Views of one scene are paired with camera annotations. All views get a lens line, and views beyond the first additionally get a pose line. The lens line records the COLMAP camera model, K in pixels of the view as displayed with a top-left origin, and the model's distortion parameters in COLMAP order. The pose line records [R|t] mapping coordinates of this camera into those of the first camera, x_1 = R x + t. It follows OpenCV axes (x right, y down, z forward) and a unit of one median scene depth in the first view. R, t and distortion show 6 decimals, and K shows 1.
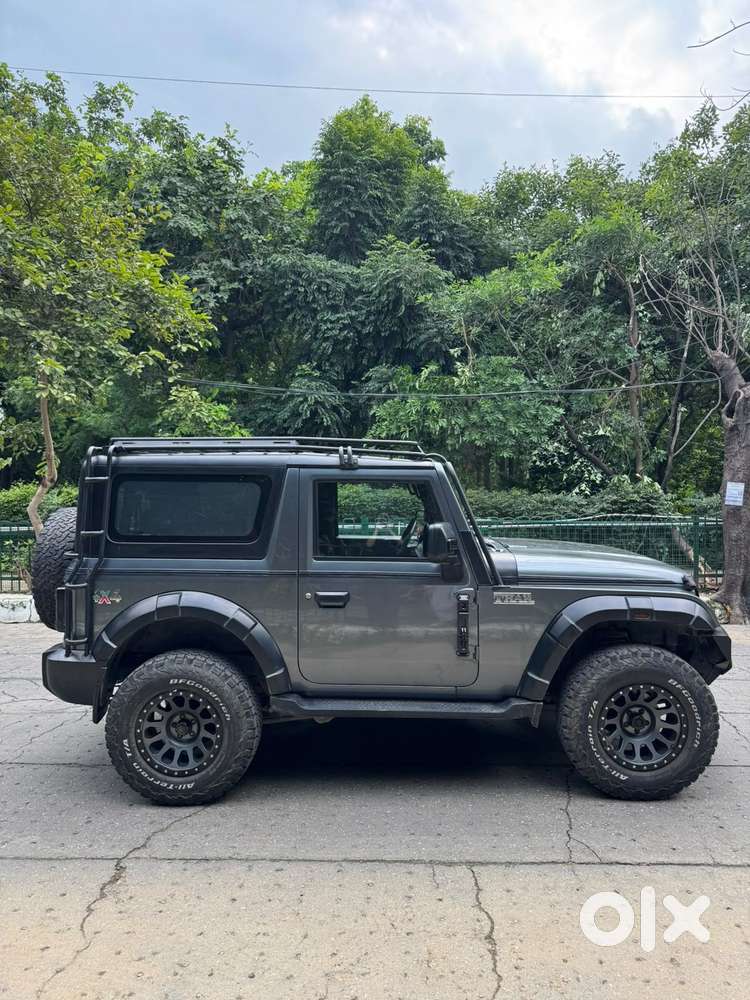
lens RADIAL K [[693.6, 0, 371.9], [0, 693.6, 505.8], [0, 0, 1]] dist [0.072493, -0.096141]
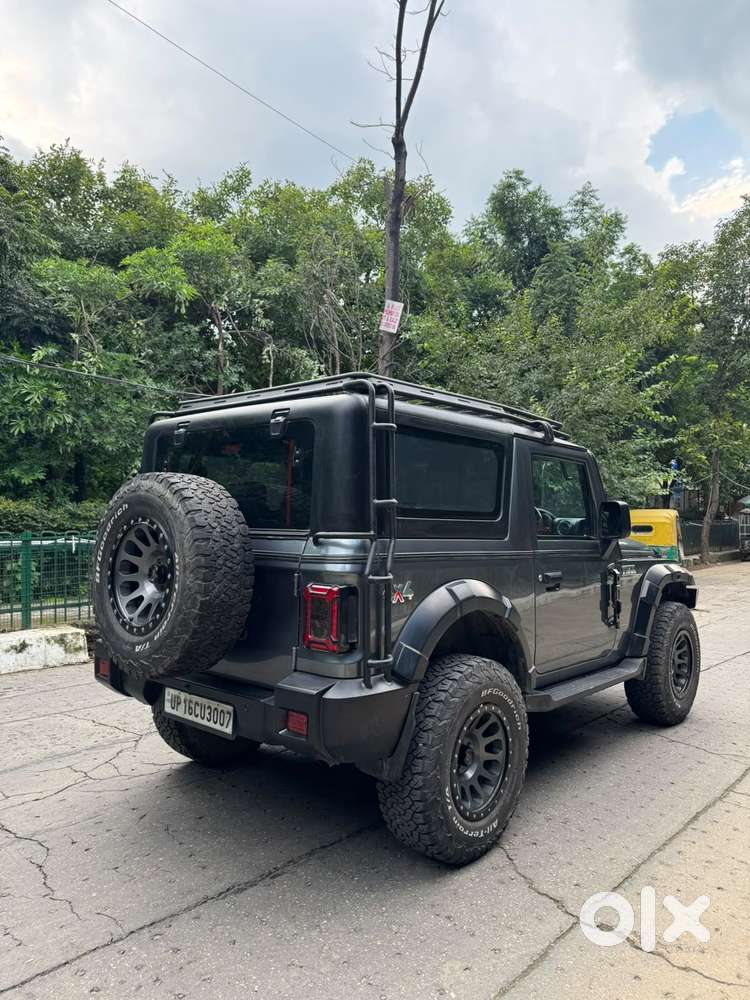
lens RADIAL K [[700.0, 0, 374.9], [0, 700.0, 504.7], [0, 0, 1]] dist [0.068506, -0.098144]
pose [[0.639673, 0.028622, 0.768114, -0.956264], [0.010029, 0.998911, -0.045574, 0.075139], [-0.768582, 0.036856, 0.638689, 0.578887]]
